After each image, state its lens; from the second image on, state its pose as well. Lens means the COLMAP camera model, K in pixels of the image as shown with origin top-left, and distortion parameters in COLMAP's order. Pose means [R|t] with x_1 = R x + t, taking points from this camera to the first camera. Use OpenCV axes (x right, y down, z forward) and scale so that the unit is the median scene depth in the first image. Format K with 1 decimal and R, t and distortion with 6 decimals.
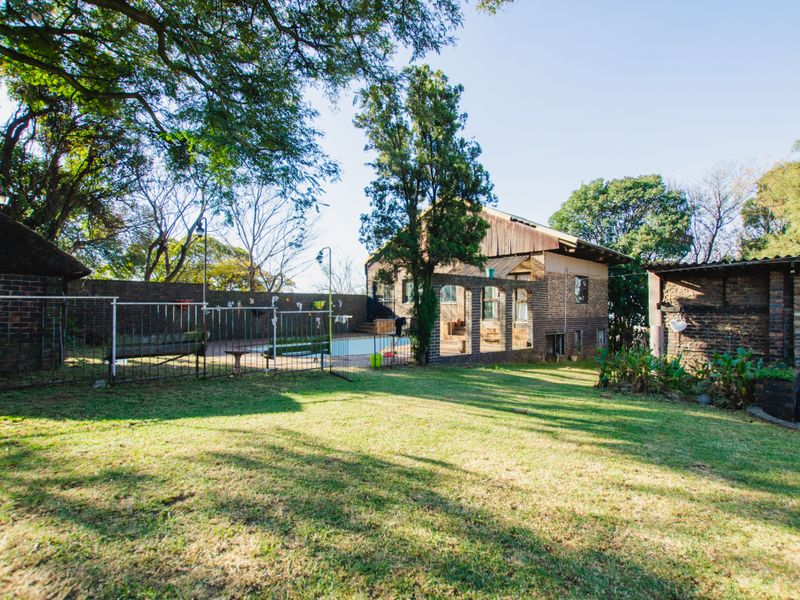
lens RADIAL K [[413.5, 0, 400.0], [0, 413.5, 300.0], [0, 0, 1]] dist [-0.003159, -0.000821]
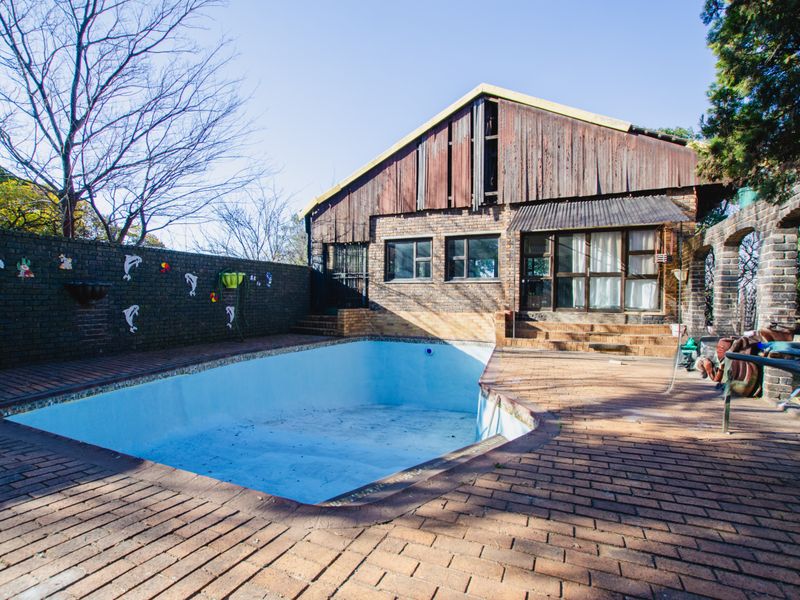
lens RADIAL K [[413.5, 0, 400.0], [0, 413.5, 300.0], [0, 0, 1]] dist [-0.003159, -0.000821]
pose [[0.947766, 0.007180, 0.318886, -0.159893], [-0.015209, 0.999627, 0.022693, 0.021246], [-0.318604, -0.026358, 0.947521, 0.458744]]
